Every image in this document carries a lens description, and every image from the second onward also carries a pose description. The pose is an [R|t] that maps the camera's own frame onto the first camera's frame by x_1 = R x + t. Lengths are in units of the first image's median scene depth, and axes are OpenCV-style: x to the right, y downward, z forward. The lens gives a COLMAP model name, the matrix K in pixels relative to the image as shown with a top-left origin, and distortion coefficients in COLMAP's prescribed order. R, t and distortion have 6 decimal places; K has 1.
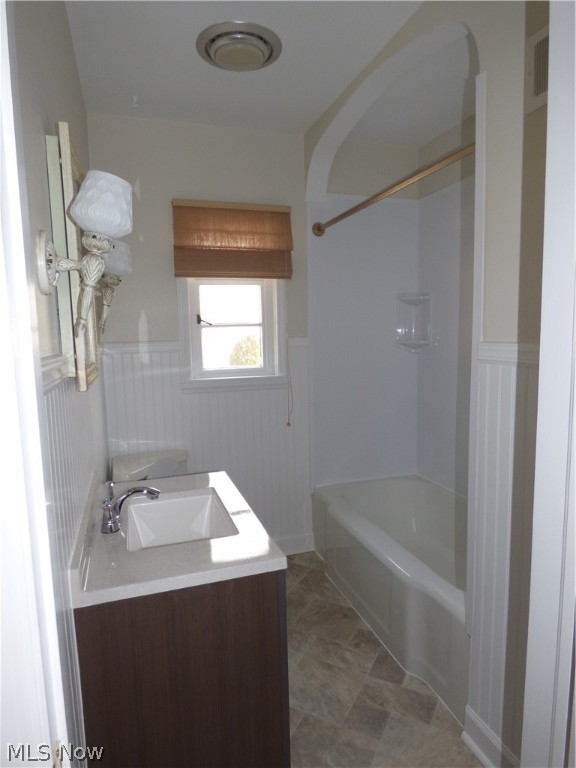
lens RADIAL K [[474.6, 0, 288.0], [0, 474.6, 384.0], [0, 0, 1]] dist [-0.002878, -0.028280]
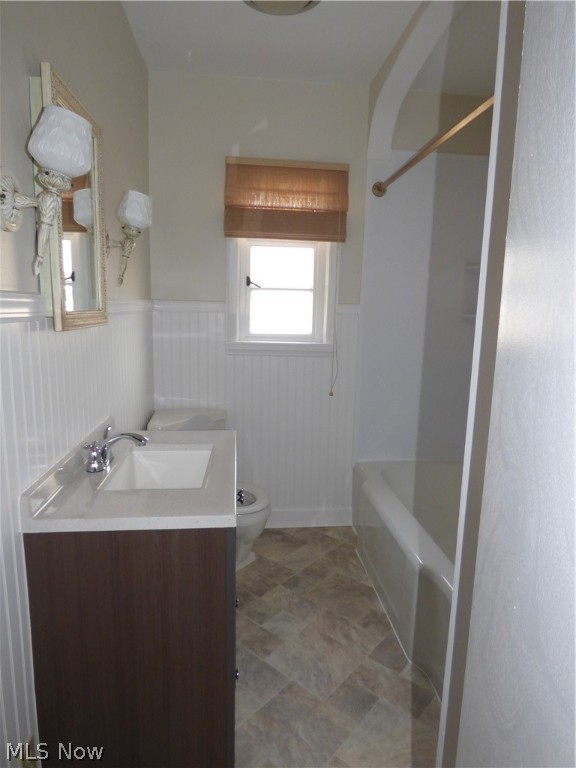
lens RADIAL K [[474.6, 0, 288.0], [0, 474.6, 384.0], [0, 0, 1]] dist [-0.002878, -0.028280]
pose [[0.976616, 0.080233, -0.199458, 0.119993], [-0.069789, 0.995824, 0.058863, 0.015040], [0.203347, -0.043567, 0.978137, 0.038886]]
